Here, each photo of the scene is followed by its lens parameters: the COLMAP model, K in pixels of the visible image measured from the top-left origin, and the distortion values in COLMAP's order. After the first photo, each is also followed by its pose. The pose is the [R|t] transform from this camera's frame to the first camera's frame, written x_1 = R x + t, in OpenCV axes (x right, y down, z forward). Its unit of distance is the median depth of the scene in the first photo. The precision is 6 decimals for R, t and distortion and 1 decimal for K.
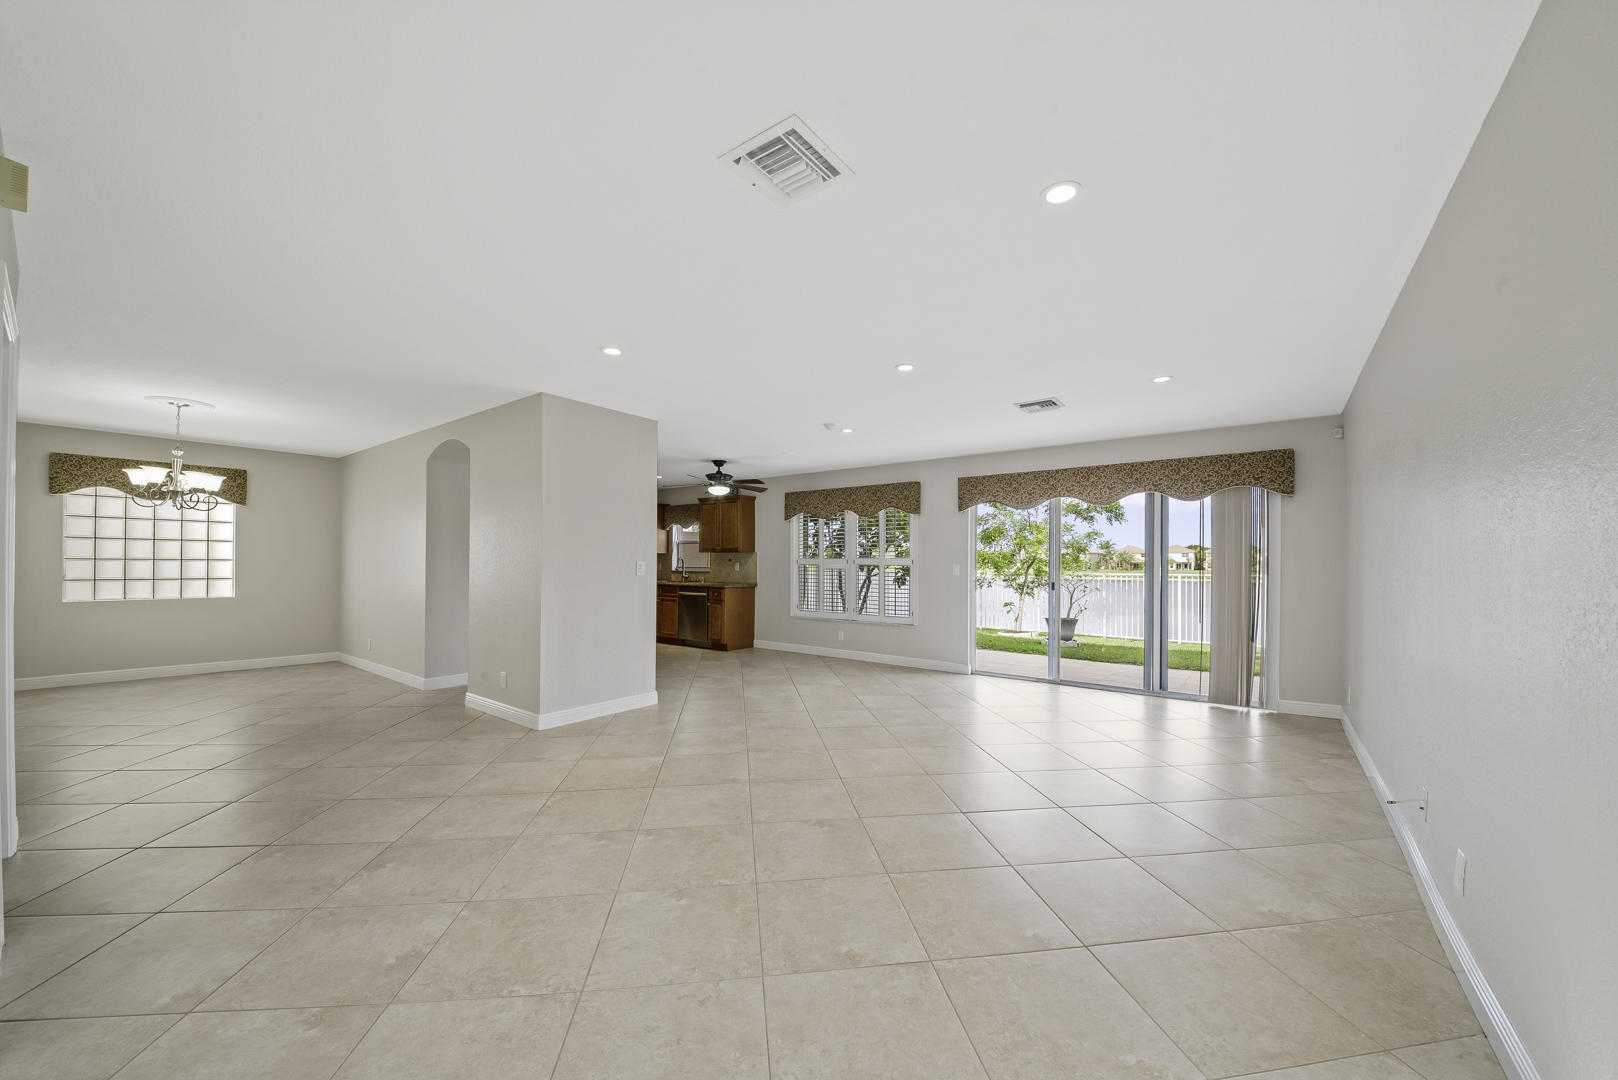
lens RADIAL K [[594.2, 0, 801.8], [0, 594.2, 564.4], [0, 0, 1]] dist [-0.001521, -0.000225]
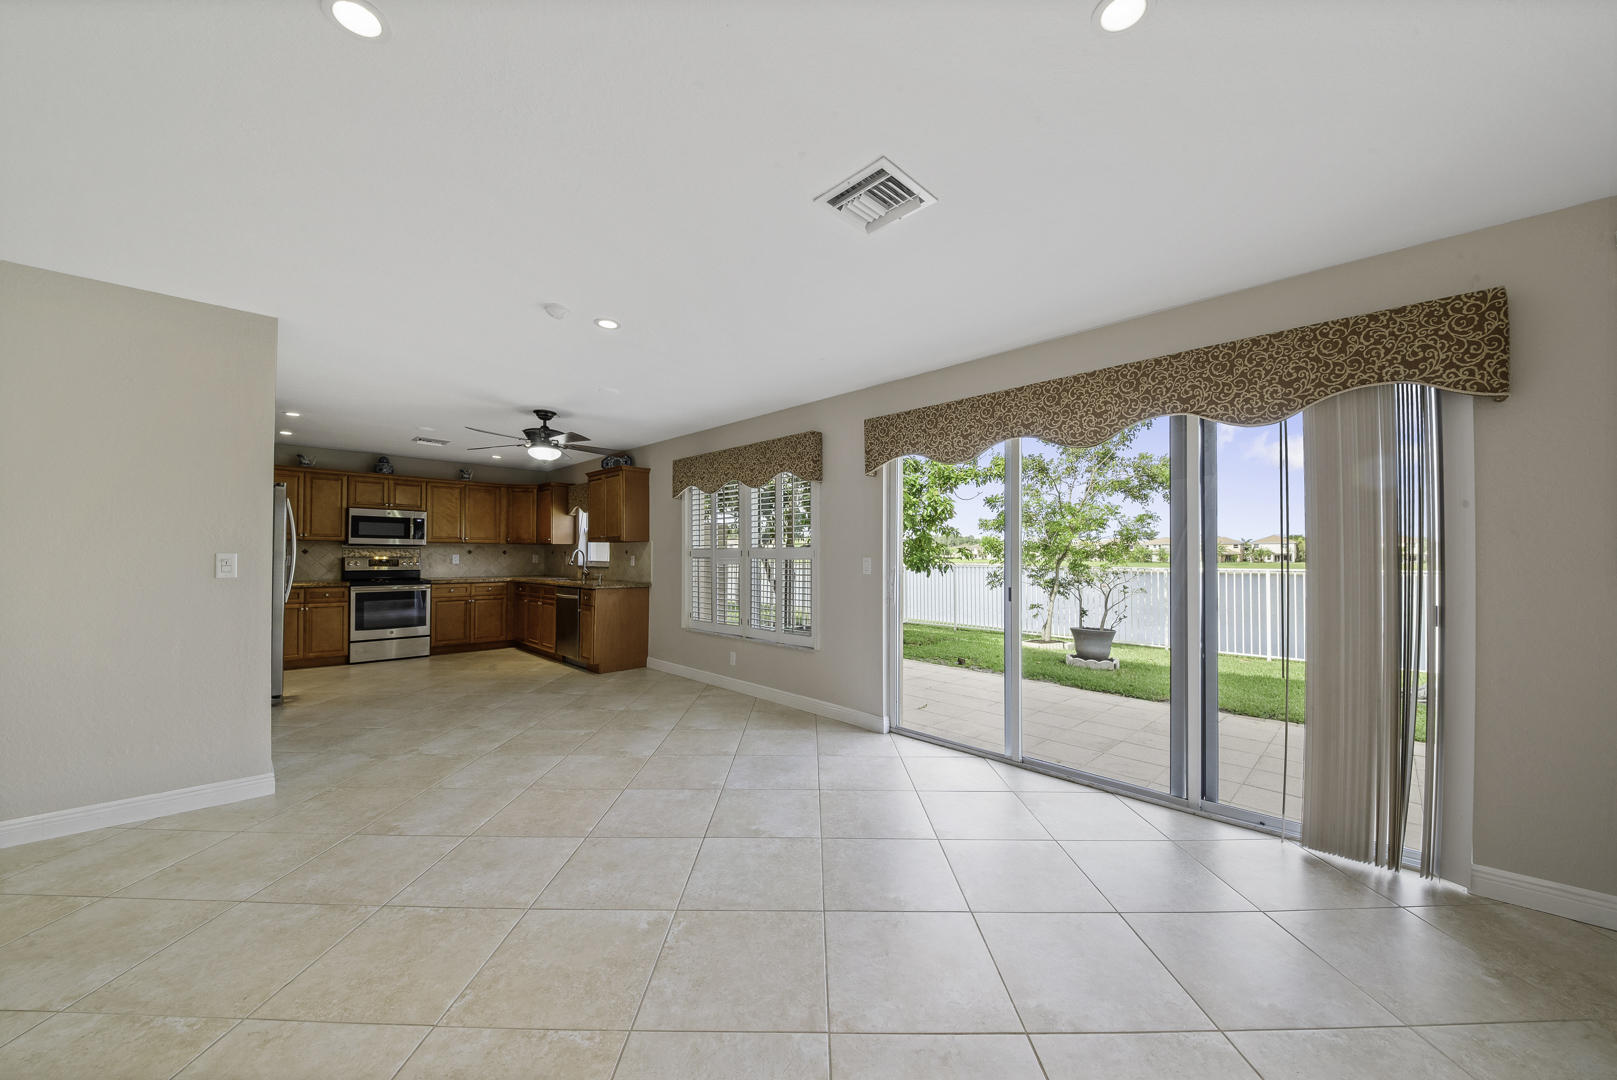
lens RADIAL K [[571.3, 0, 807.0], [0, 571.3, 549.8], [0, 0, 1]] dist [0.000496, -0.006143]
pose [[0.992158, -0.003826, -0.124928, 0.277266], [0.002279, 0.999919, -0.012522, -0.000290], [0.124966, 0.012139, 0.992087, 0.394199]]
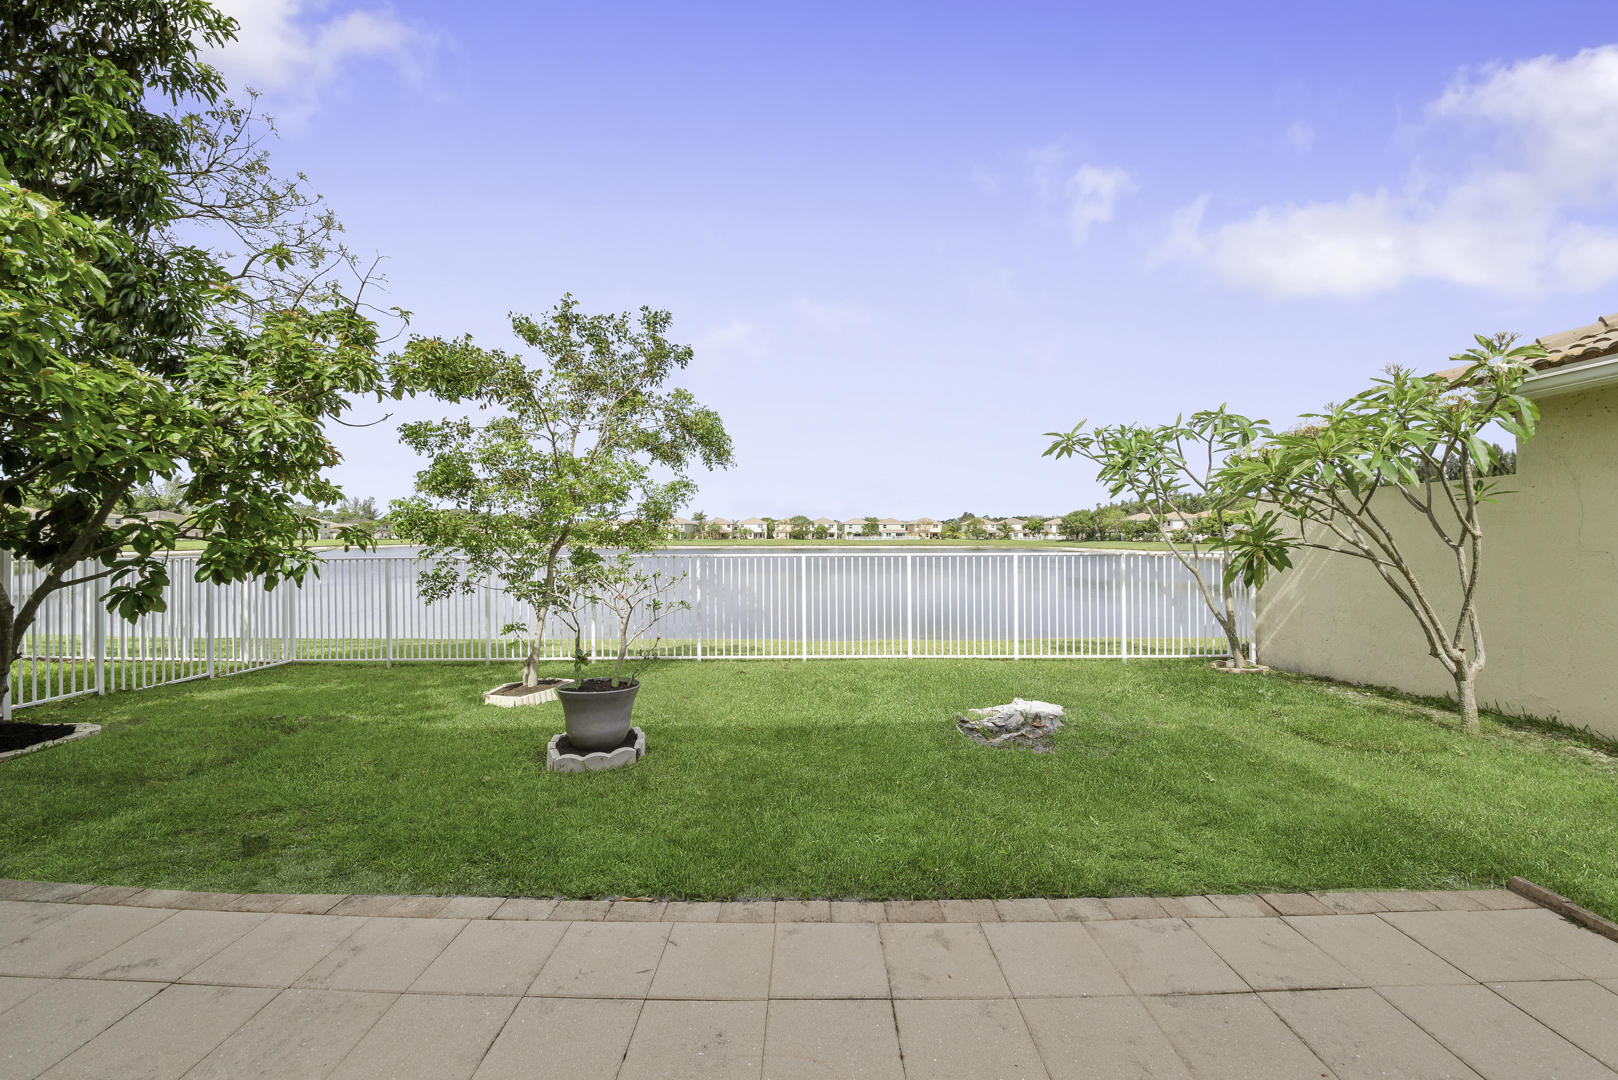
lens RADIAL K [[564.4, 0, 808.9], [0, 564.4, 532.0], [0, 0, 1]] dist [0.000043, -0.005794]
pose [[0.786647, -0.000735, 0.617403, 0.510563], [0.003013, 0.999992, -0.002649, -0.012840], [-0.617396, 0.003944, 0.786643, 1.007371]]
